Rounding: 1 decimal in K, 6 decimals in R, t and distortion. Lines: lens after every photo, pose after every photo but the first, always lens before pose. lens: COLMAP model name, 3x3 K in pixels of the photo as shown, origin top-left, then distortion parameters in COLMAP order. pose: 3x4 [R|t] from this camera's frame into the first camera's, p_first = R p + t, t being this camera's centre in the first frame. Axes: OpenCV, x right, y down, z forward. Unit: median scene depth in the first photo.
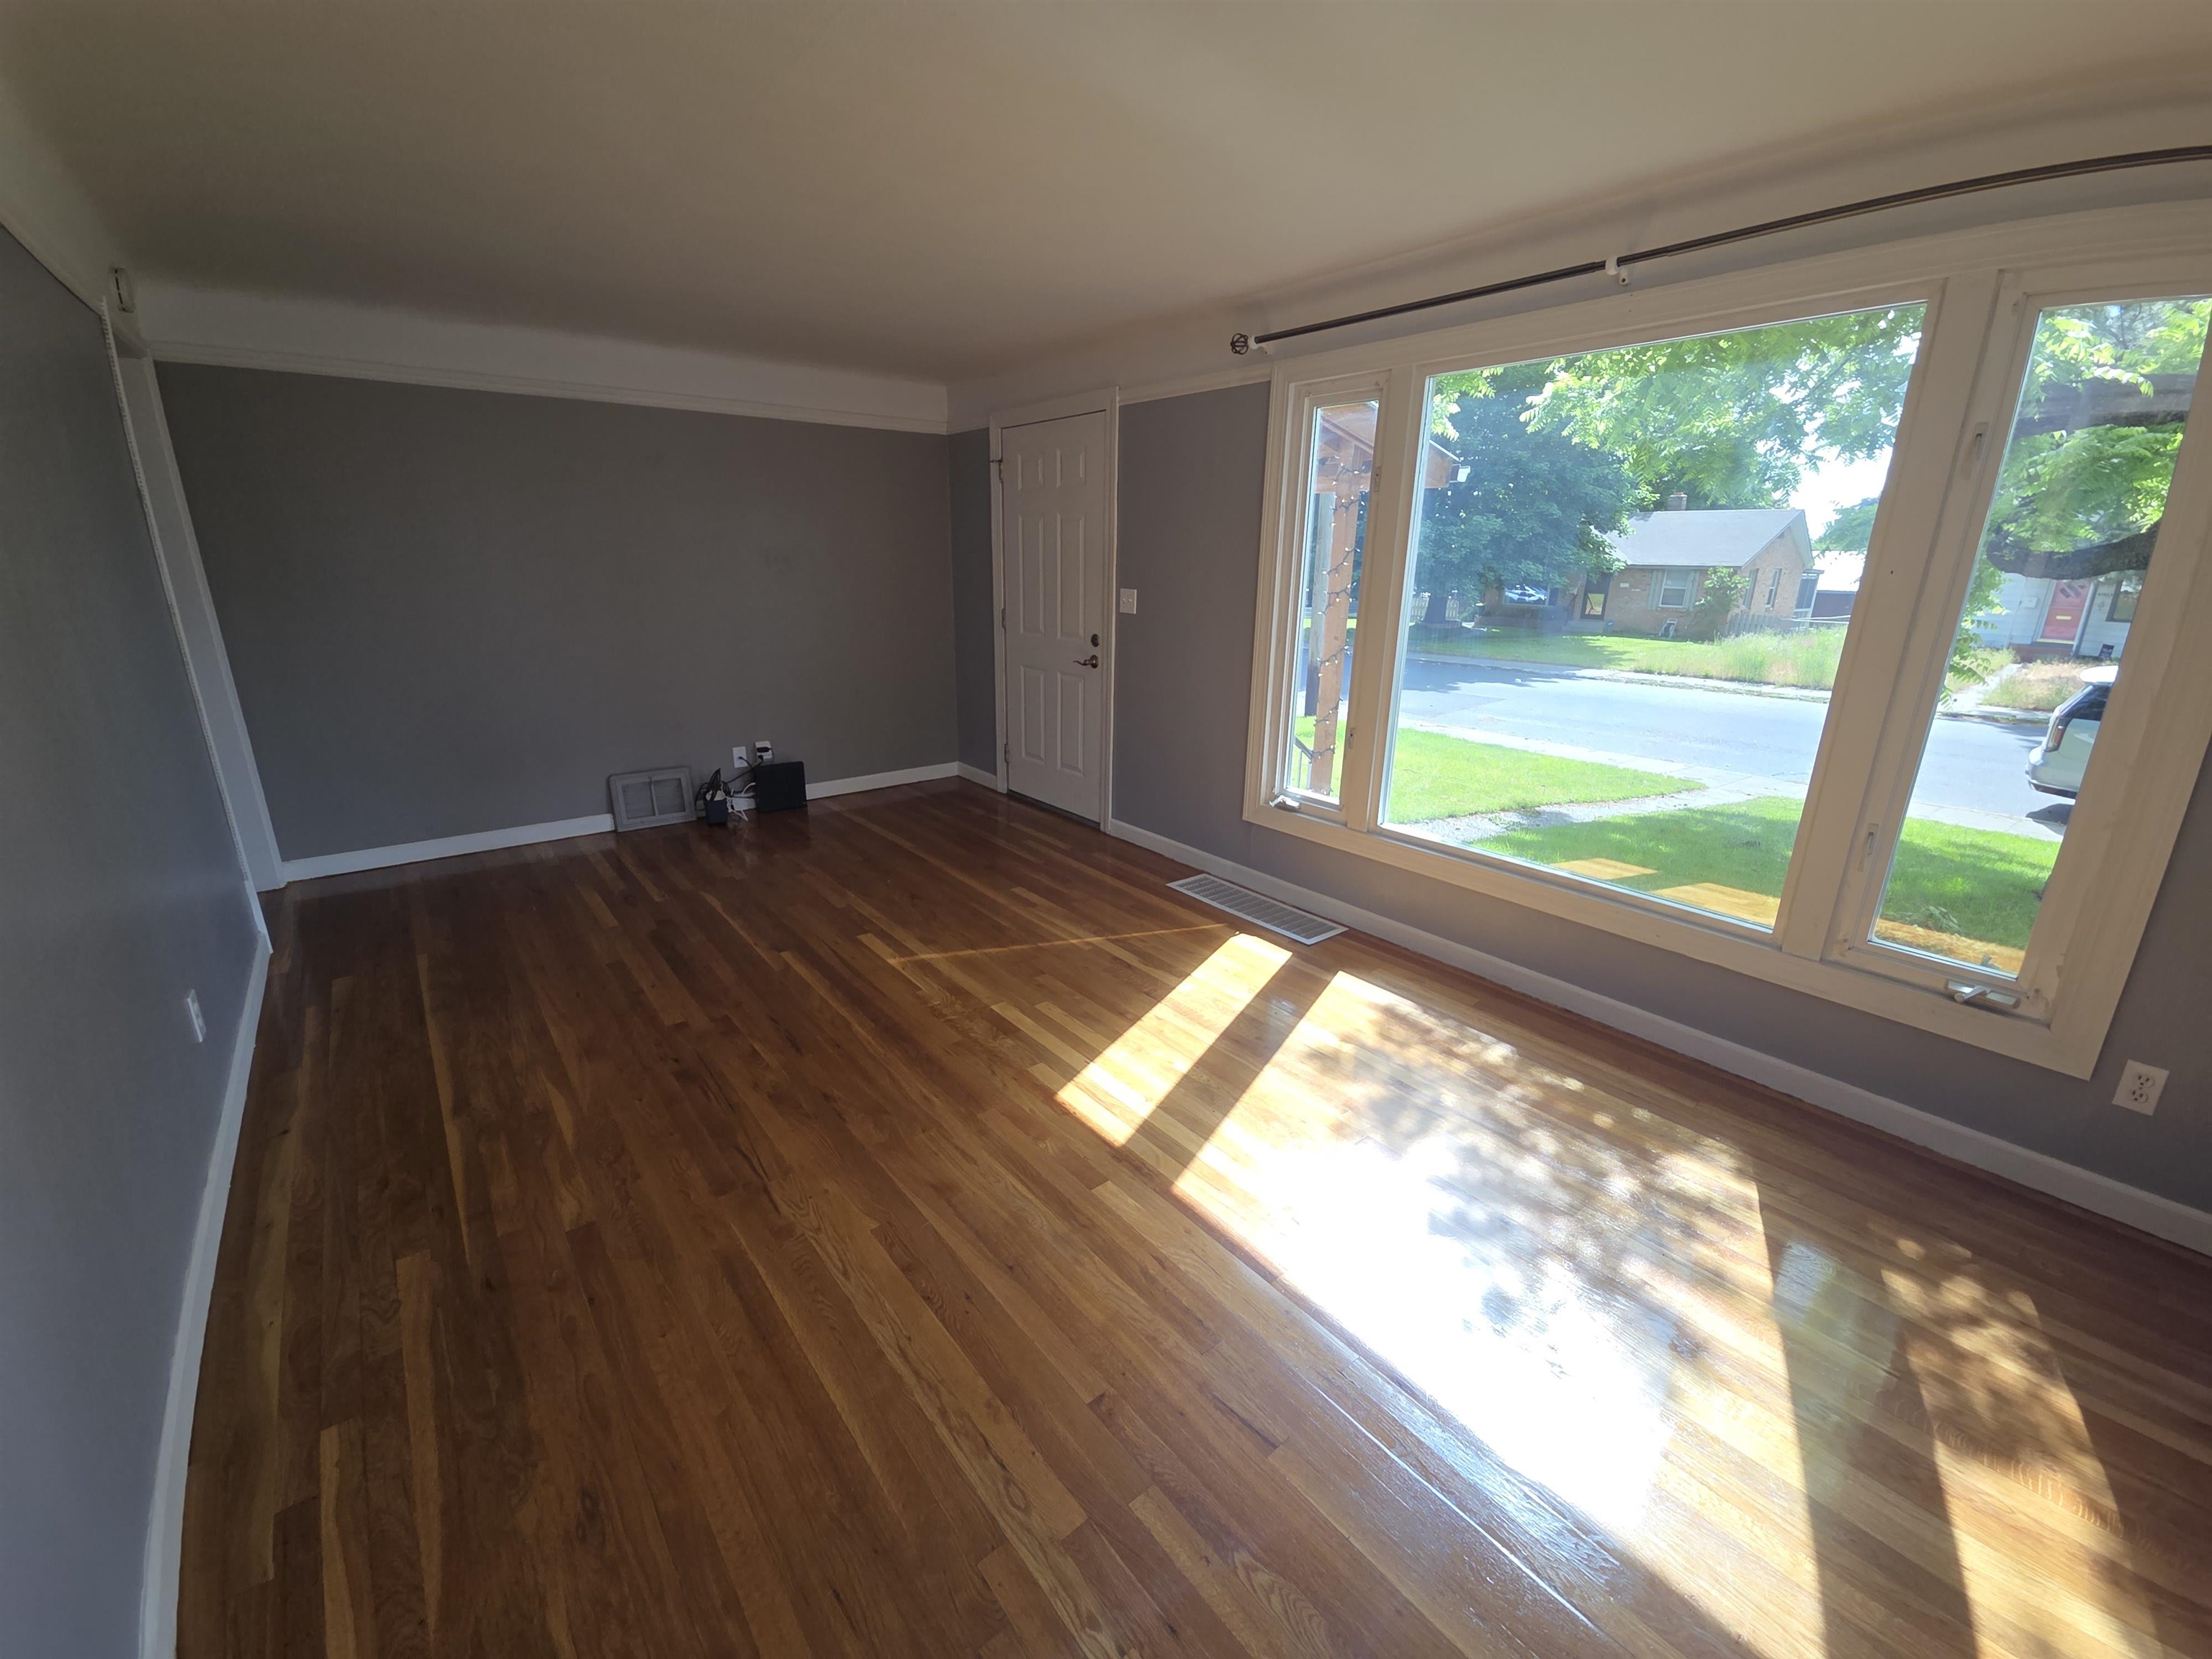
lens RADIAL K [[914.6, 0, 1100.0], [0, 914.6, 827.4], [0, 0, 1]] dist [0.004785, -0.001165]
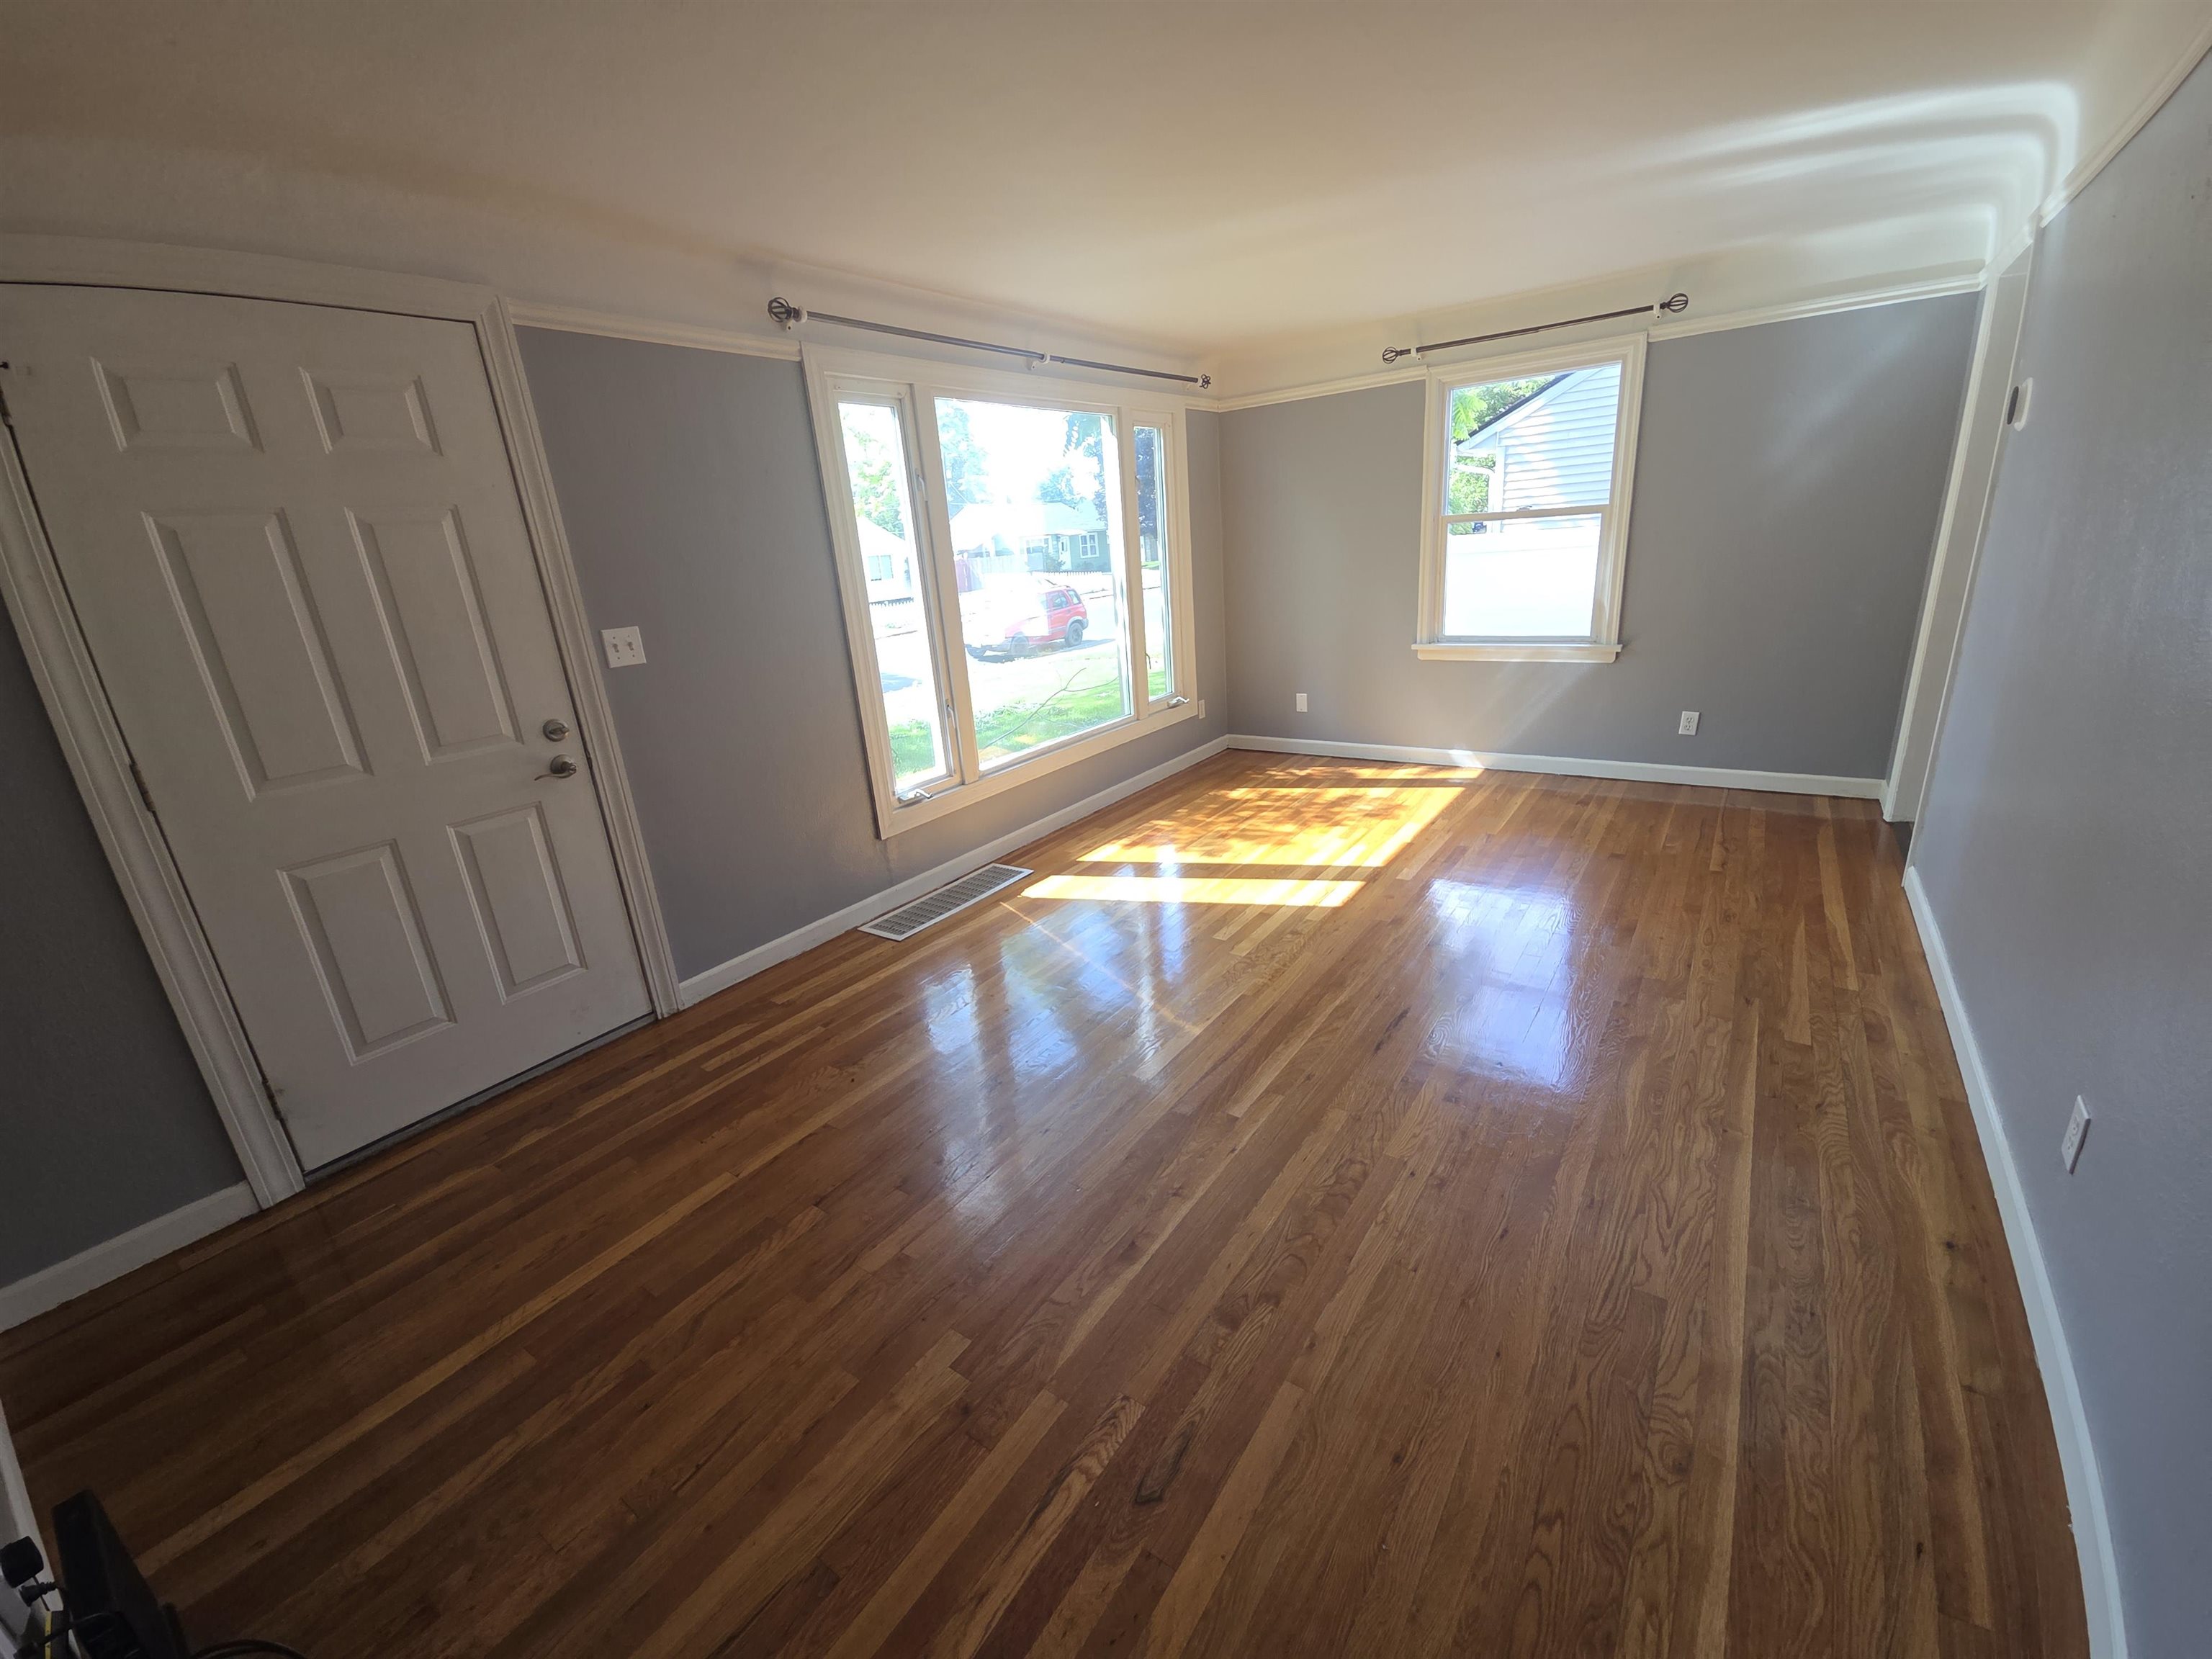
lens RADIAL K [[914.6, 0, 1103.9], [0, 914.6, 830.7], [0, 0, 1]] dist [0.004785, -0.001165]
pose [[-0.289941, -0.283192, 0.914186, -1.266438], [0.344728, 0.860196, 0.375800, -0.483940], [-0.892803, 0.424105, -0.151782, 1.577219]]
